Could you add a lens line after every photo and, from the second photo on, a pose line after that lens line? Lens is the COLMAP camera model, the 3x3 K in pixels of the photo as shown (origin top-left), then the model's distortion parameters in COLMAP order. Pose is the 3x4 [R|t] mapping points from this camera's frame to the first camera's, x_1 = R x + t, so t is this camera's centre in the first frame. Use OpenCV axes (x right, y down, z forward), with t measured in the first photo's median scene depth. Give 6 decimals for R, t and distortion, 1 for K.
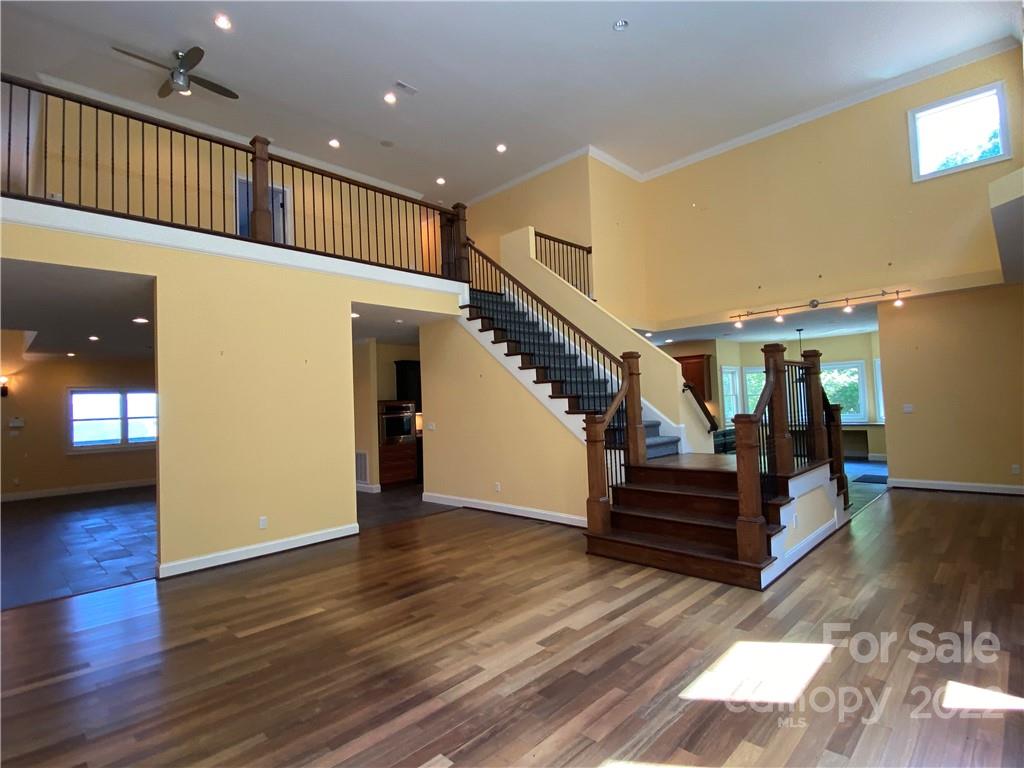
lens RADIAL K [[526.0, 0, 510.1], [0, 526.0, 377.1], [0, 0, 1]] dist [-0.002777, 0.000280]
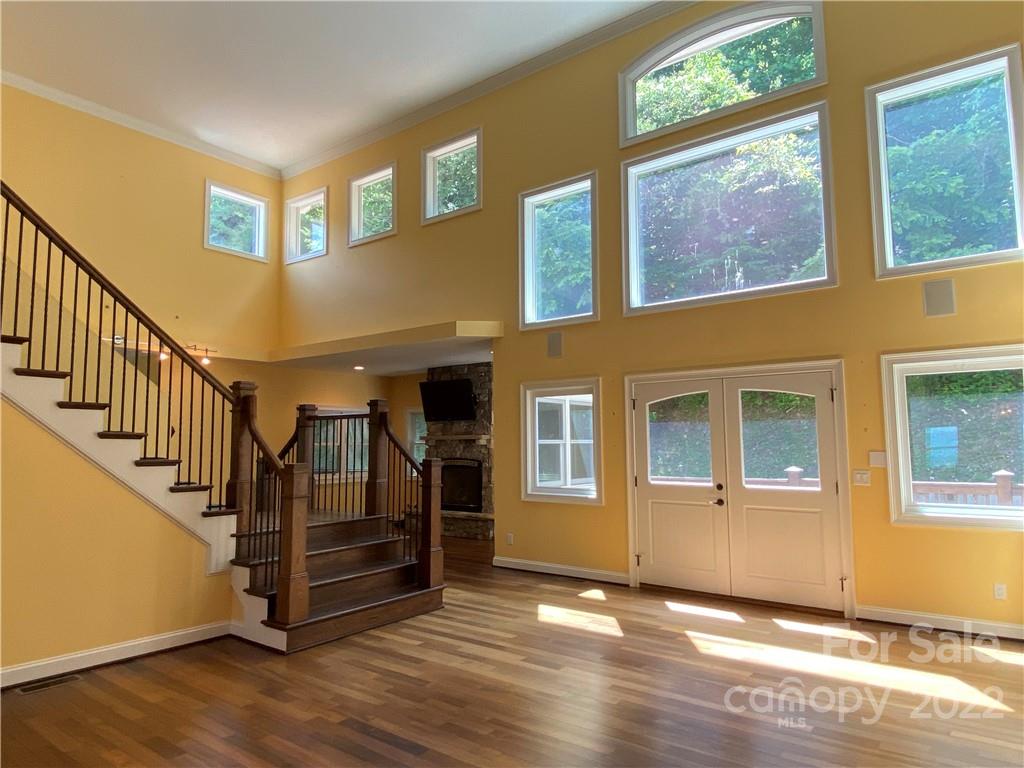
lens RADIAL K [[647.8, 0, 512.2], [0, 647.8, 386.5], [0, 0, 1]] dist [0.009270, 0.000405]
pose [[-0.119397, 0.123296, 0.985161, -0.957091], [-0.031313, 0.991298, -0.127859, 0.085318], [-0.992353, -0.046114, -0.114497, 0.944054]]
